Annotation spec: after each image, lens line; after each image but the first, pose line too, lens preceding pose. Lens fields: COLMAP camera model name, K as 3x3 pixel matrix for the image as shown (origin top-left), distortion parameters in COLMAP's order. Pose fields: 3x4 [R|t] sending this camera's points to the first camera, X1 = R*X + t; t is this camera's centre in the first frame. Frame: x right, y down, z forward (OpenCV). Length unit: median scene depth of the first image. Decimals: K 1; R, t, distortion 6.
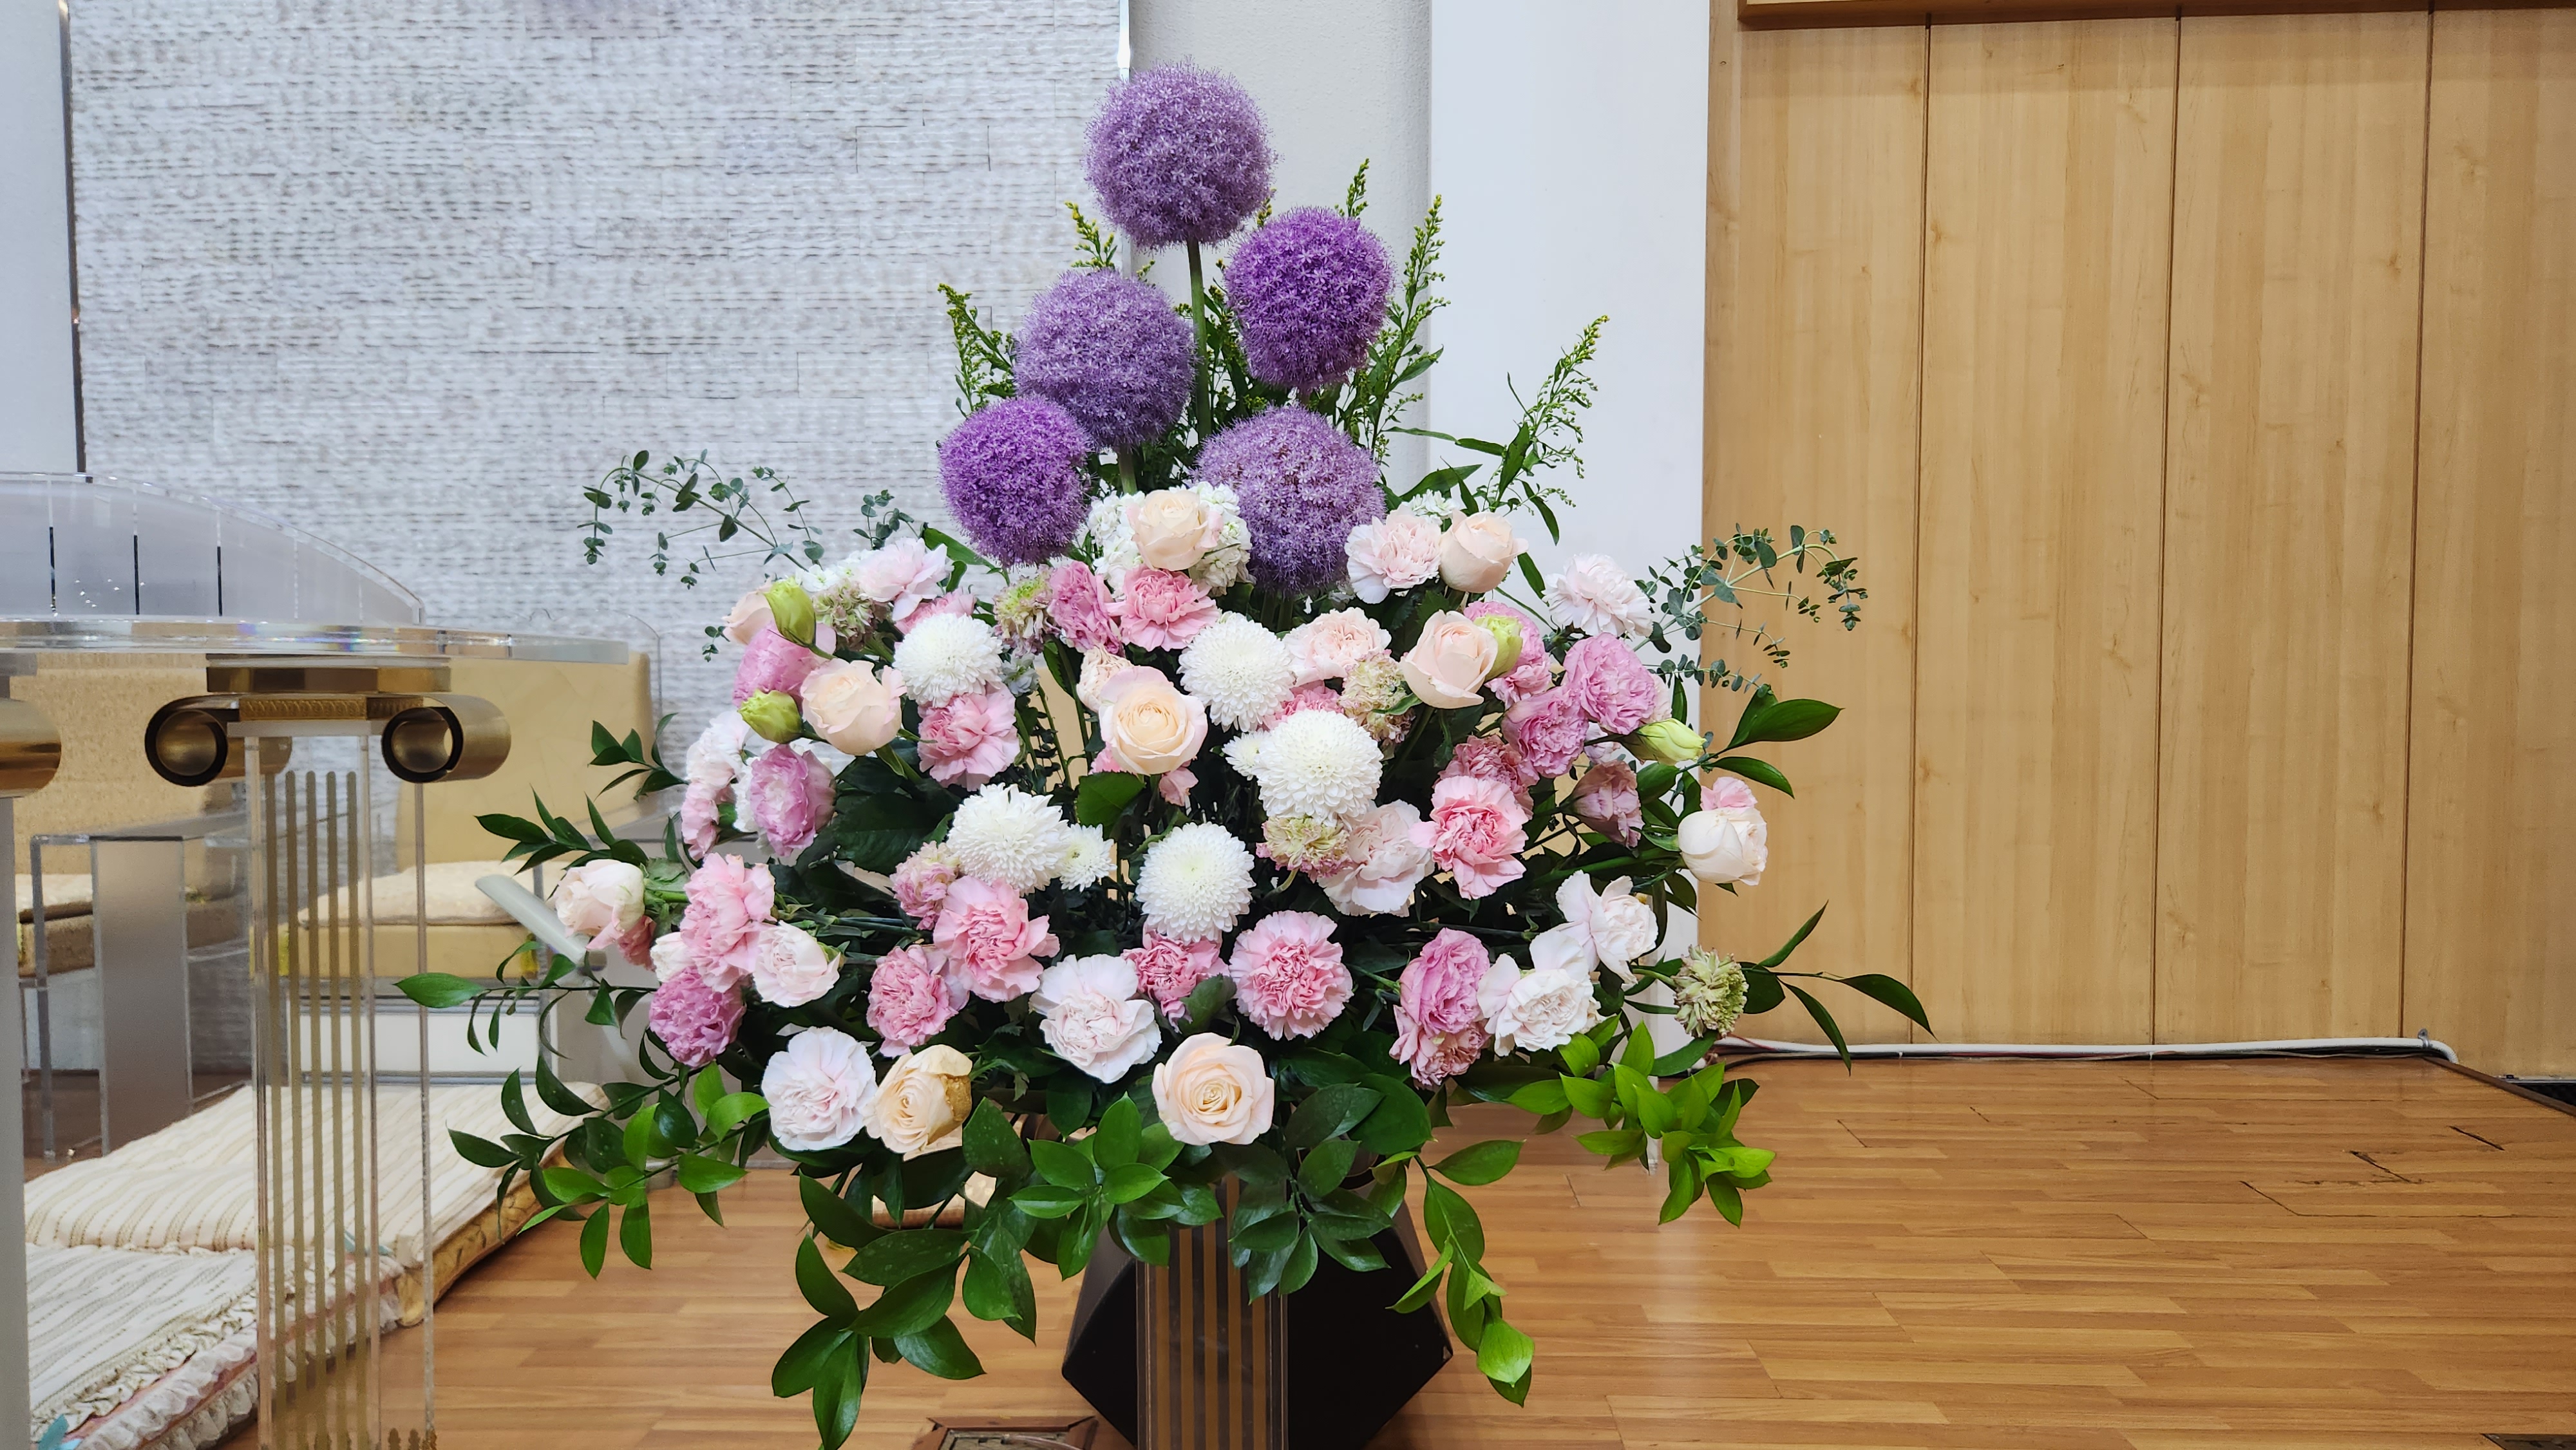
lens RADIAL K [[1605.8, 0, 1288.0], [0, 1605.8, 725.0], [0, 0, 1]] dist [0.063132, -0.043469]
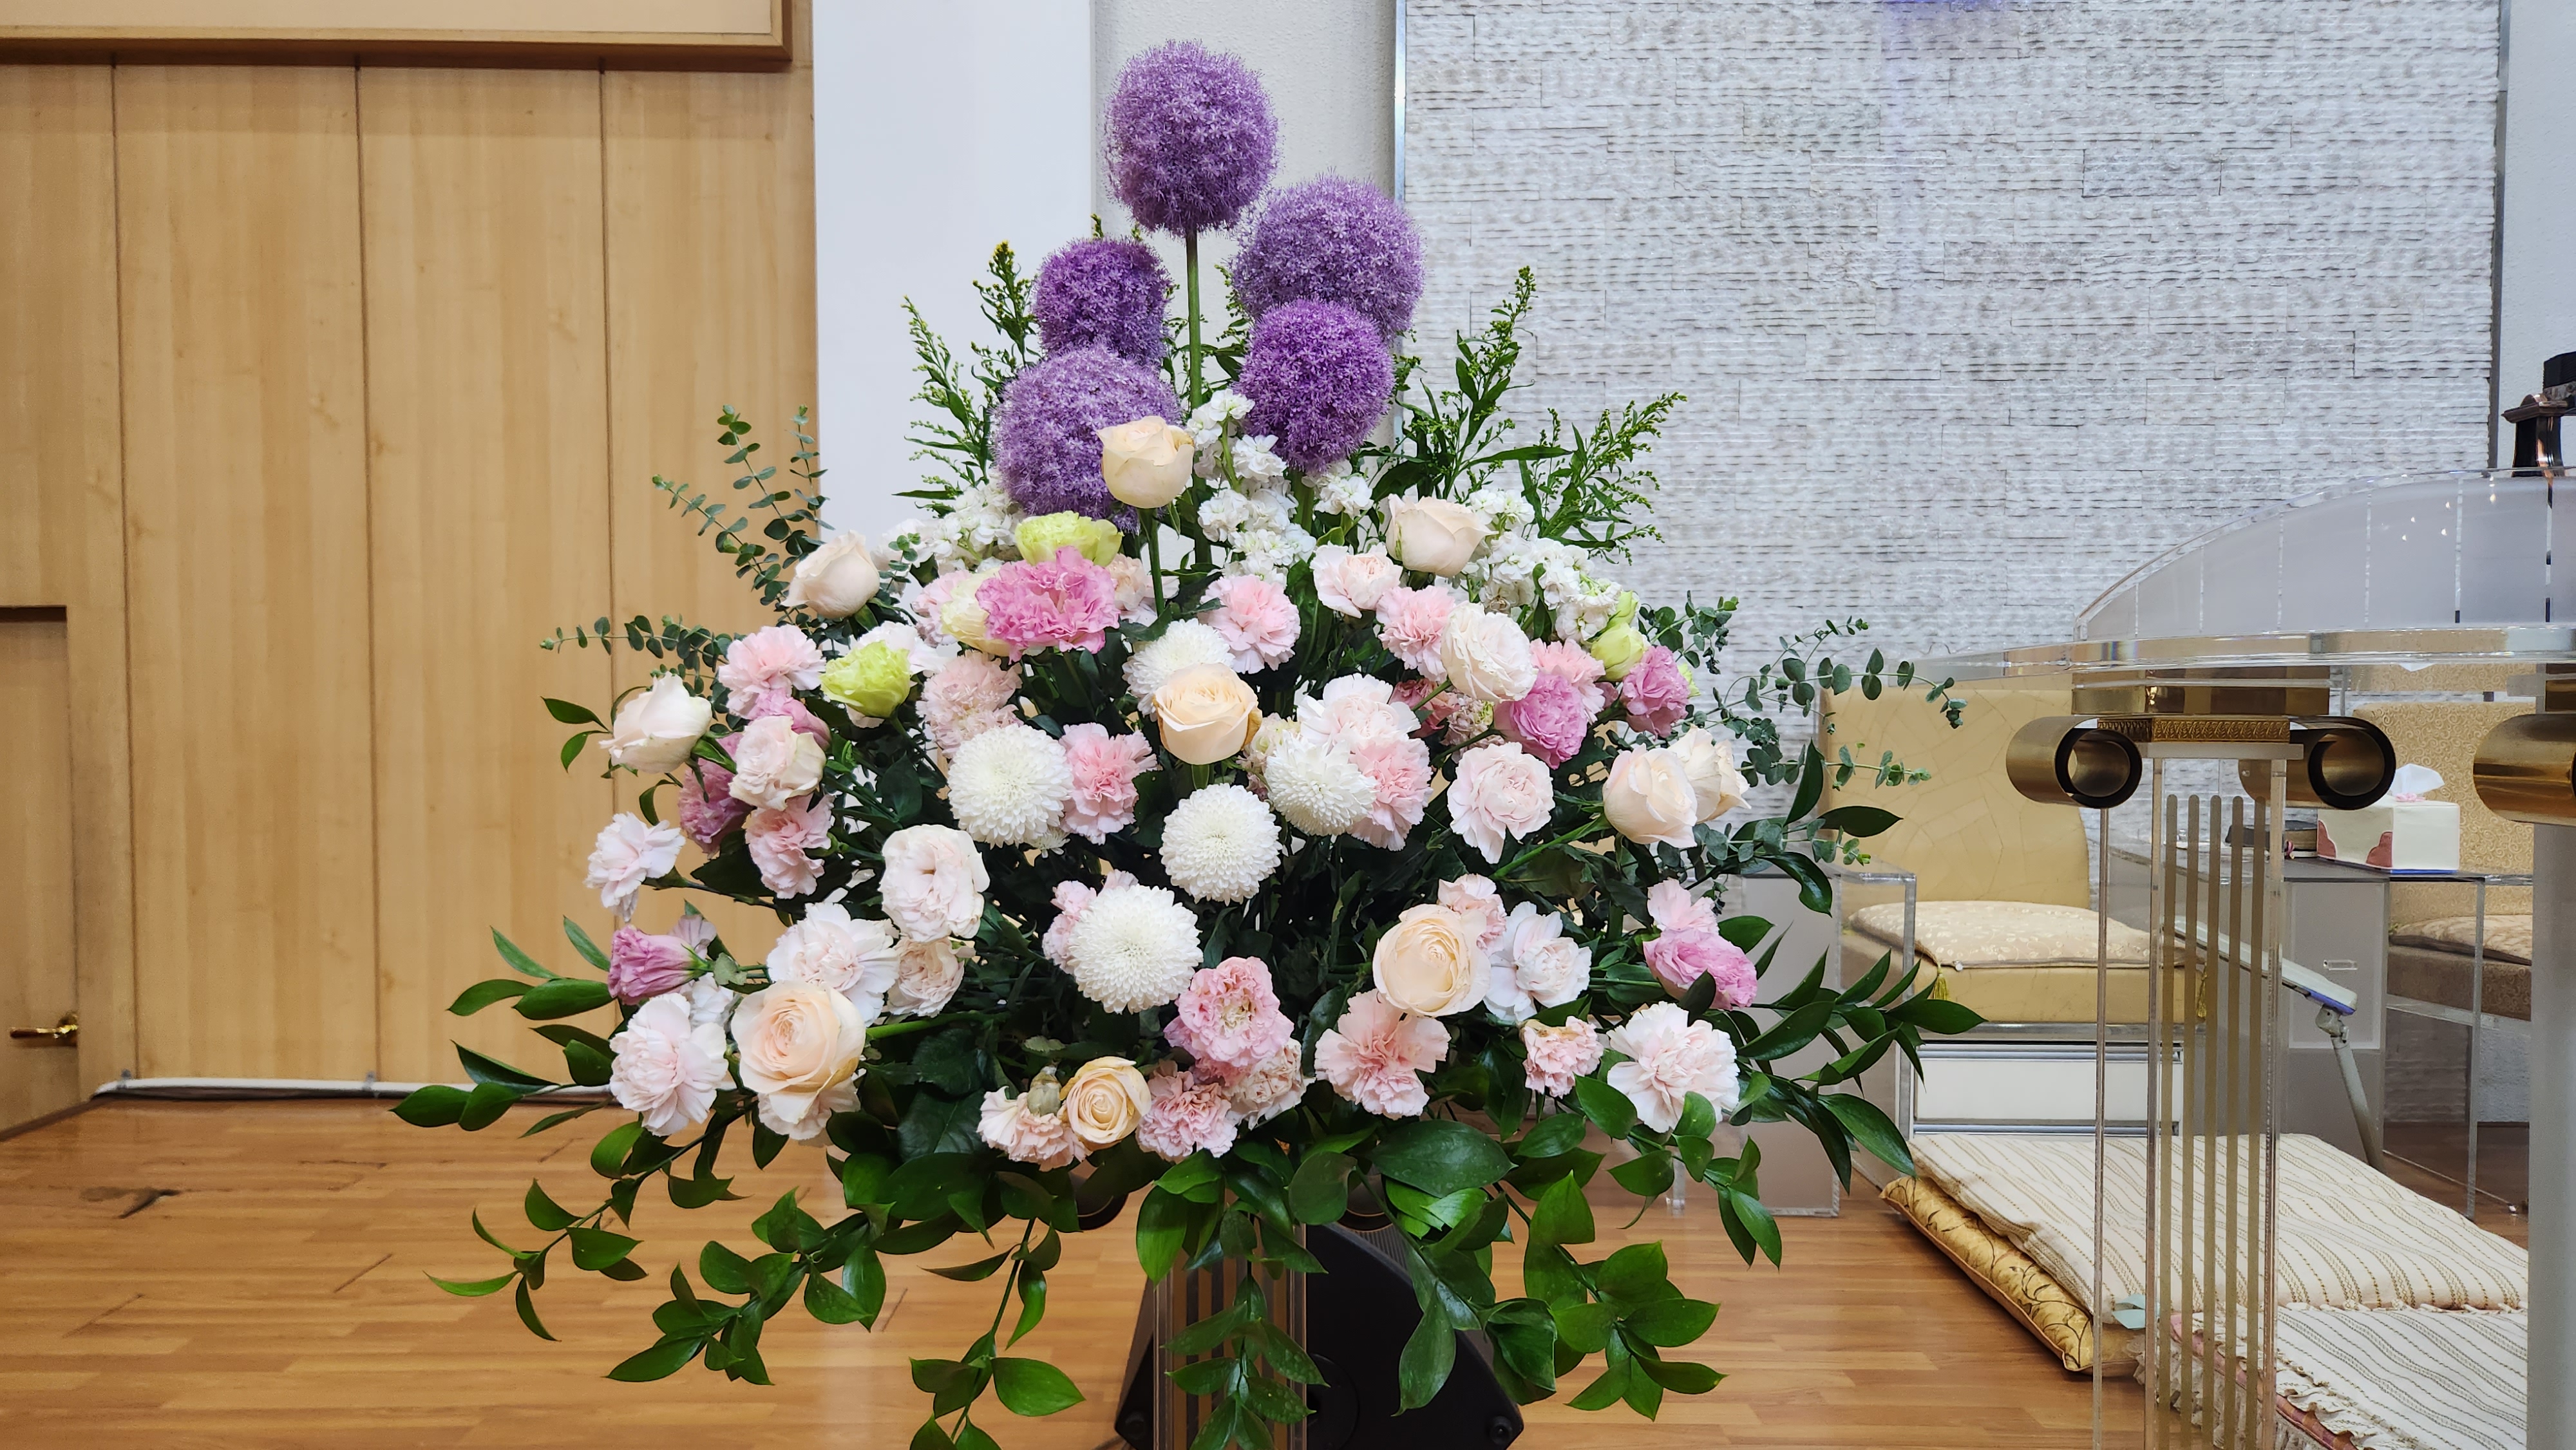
lens RADIAL K [[1602.9, 0, 1273.3], [0, 1602.9, 763.7], [0, 0, 1]] dist [0.064415, -0.047193]
pose [[0.999062, 0.001861, 0.043260, -0.868167], [-0.001341, 0.999927, -0.012047, 0.013614], [-0.043279, 0.011978, 0.998991, 0.047203]]
